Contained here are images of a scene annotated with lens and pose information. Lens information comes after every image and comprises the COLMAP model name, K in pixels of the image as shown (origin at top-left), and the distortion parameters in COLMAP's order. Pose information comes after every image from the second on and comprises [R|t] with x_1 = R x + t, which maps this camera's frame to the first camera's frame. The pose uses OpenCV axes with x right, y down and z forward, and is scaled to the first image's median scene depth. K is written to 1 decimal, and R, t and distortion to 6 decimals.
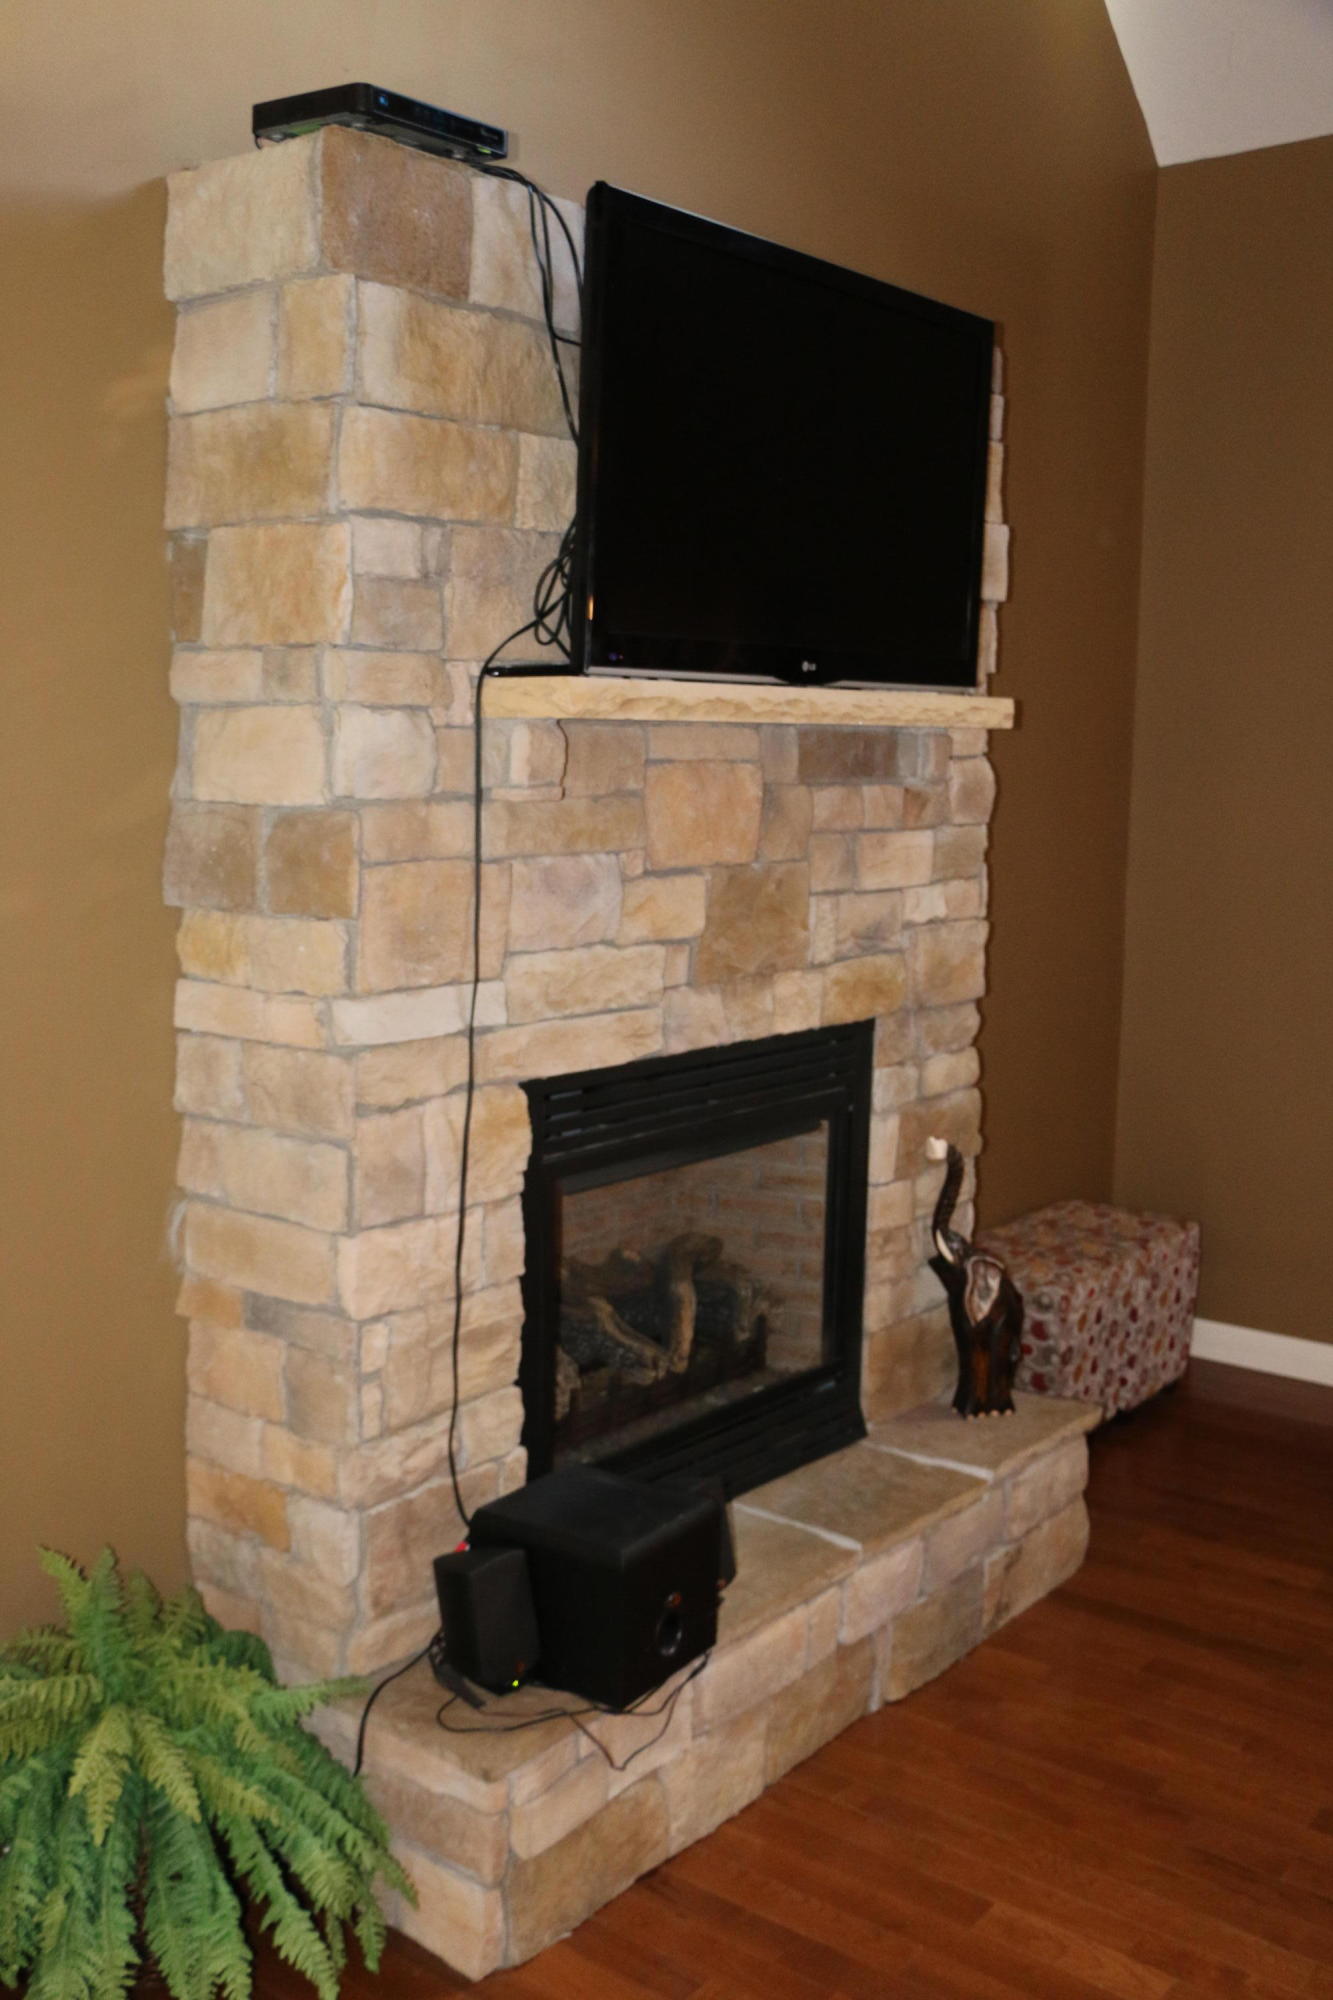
lens RADIAL K [[1911.9, 0, 609.0], [0, 1911.9, 1033.6], [0, 0, 1]] dist [-0.077291, 0.002438]
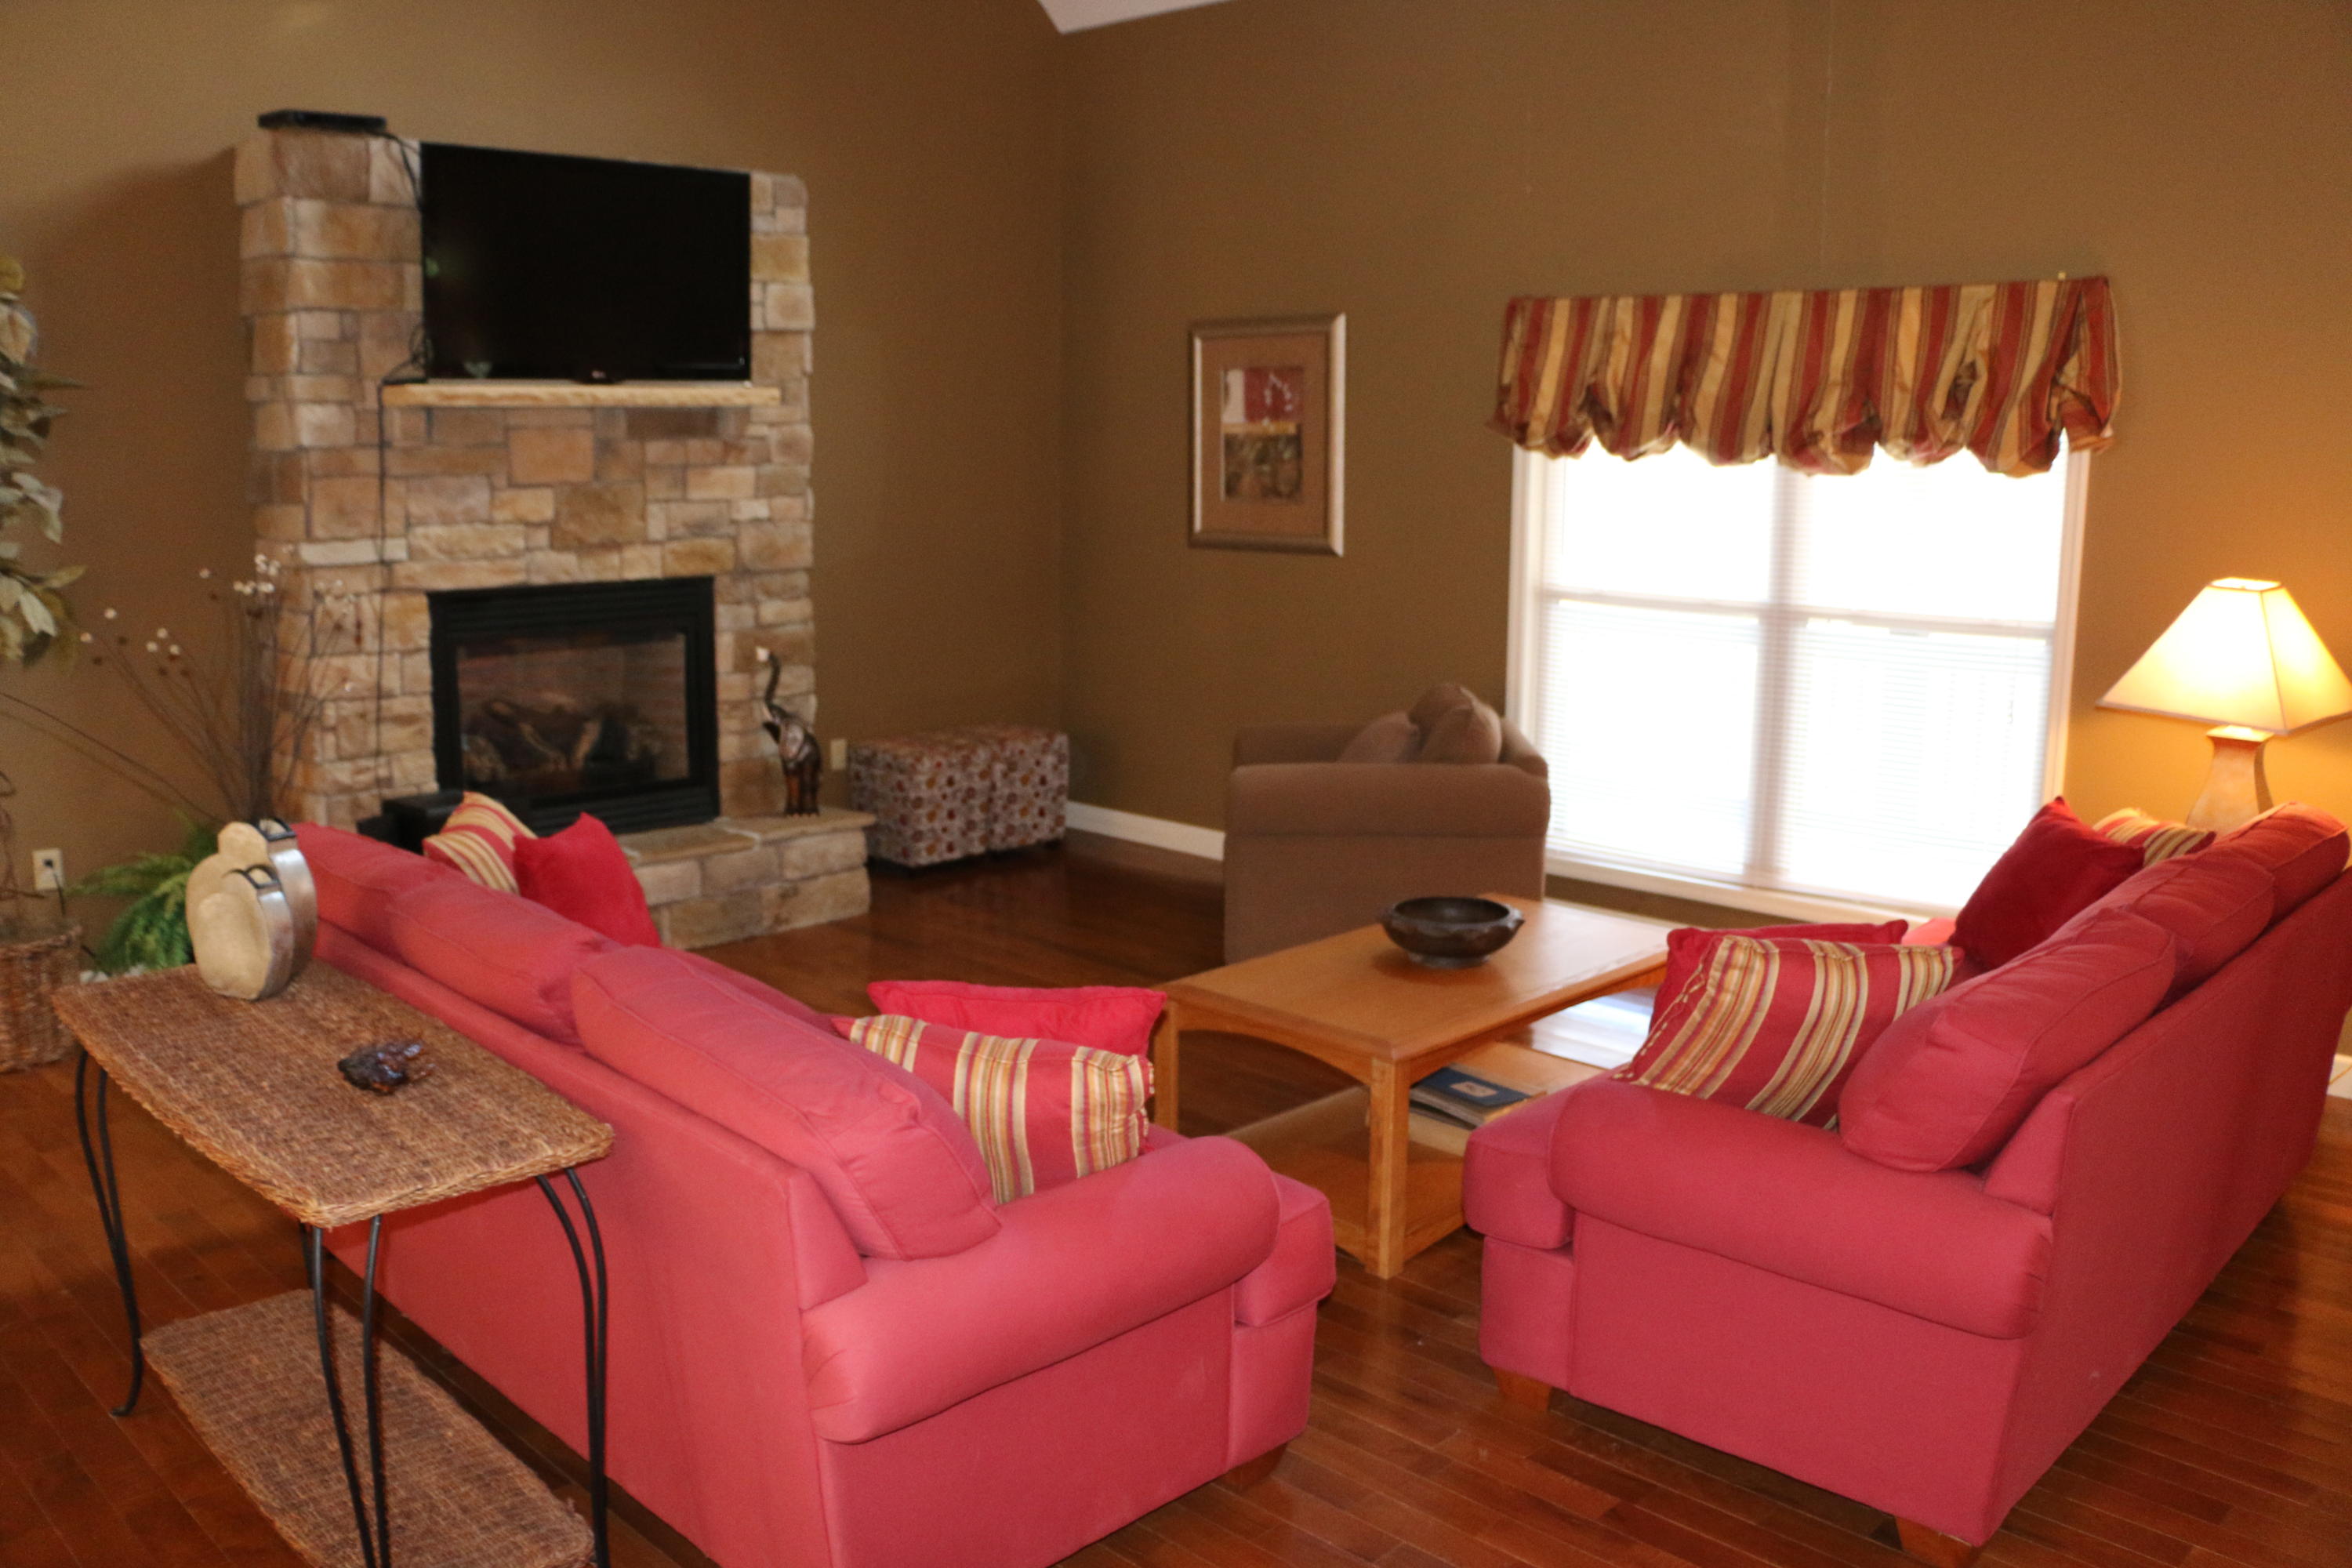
lens RADIAL K [[1903.4, 0, 1132.4], [0, 1903.4, 781.8], [0, 0, 1]] dist [-0.150300, 0.125726]
pose [[0.993854, 0.015417, -0.109624, 0.838736], [-0.012273, 0.999495, 0.029296, 0.147088], [0.110021, -0.027770, 0.993541, -0.781924]]
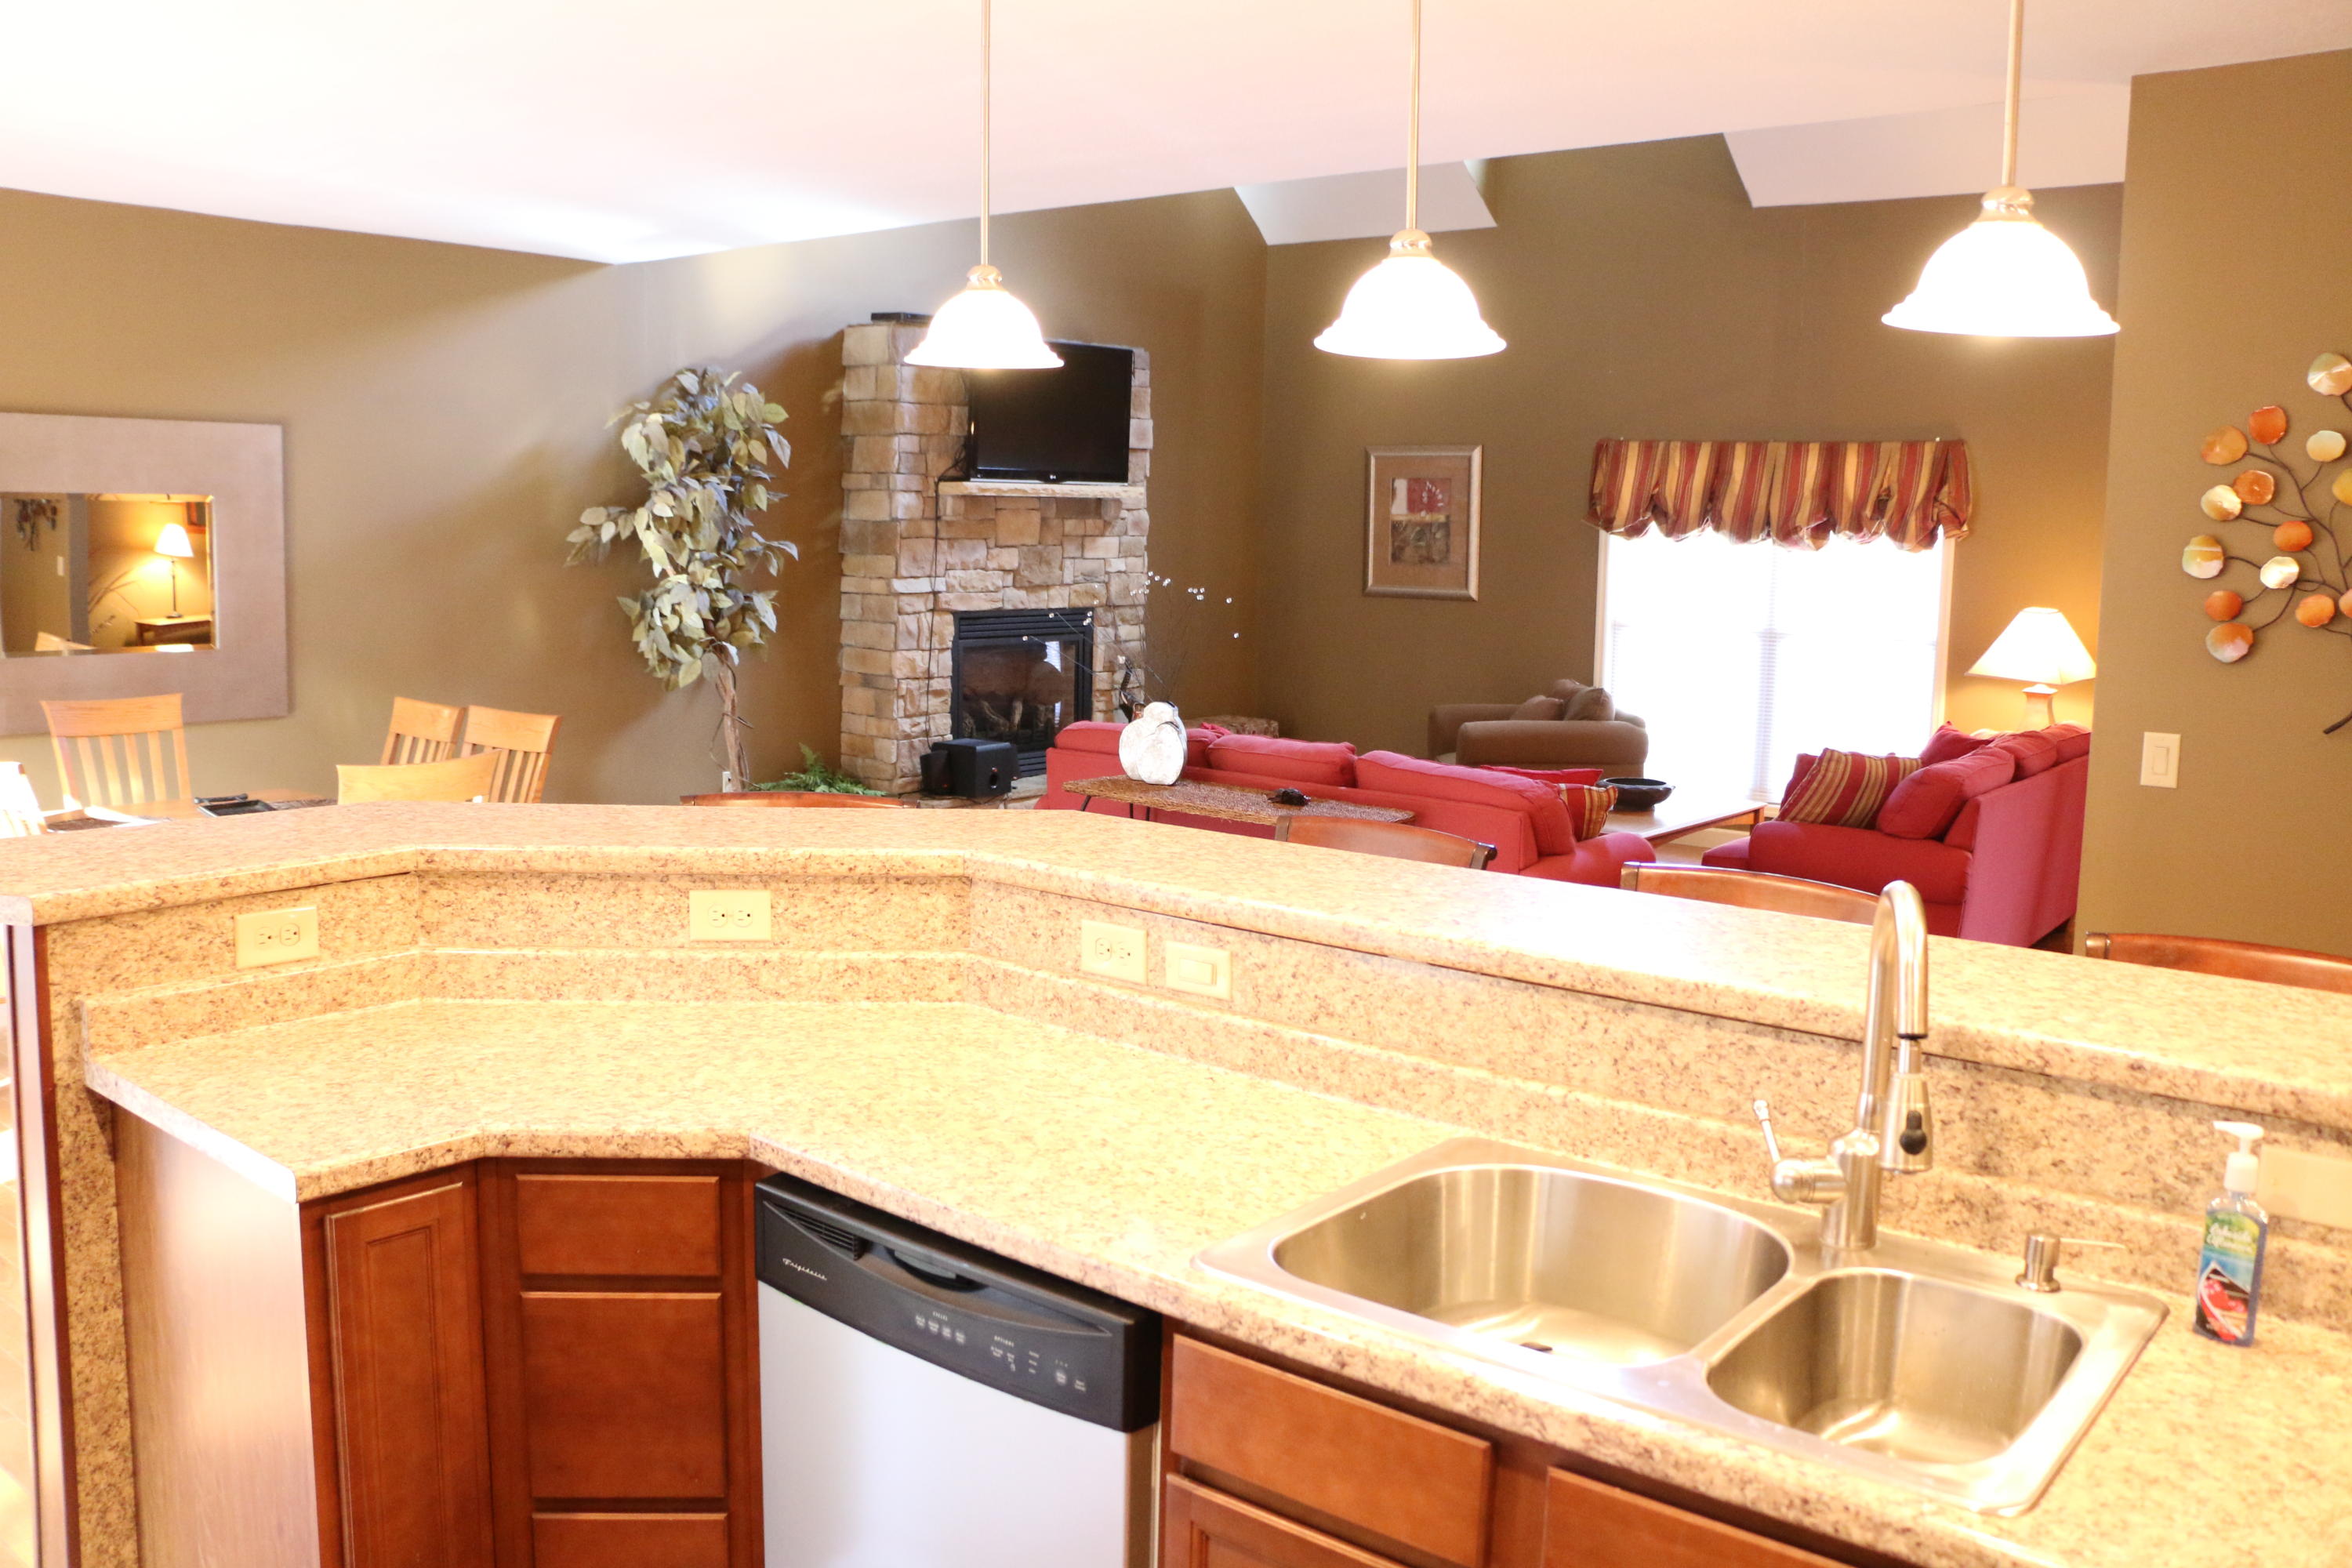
lens RADIAL K [[1903.4, 0, 1132.4], [0, 1903.4, 781.8], [0, 0, 1]] dist [-0.150300, 0.125726]
pose [[0.999858, 0.009370, -0.013984, 0.275090], [-0.009534, 0.999886, -0.011693, 0.313806], [0.013873, 0.011825, 0.999834, -1.938164]]
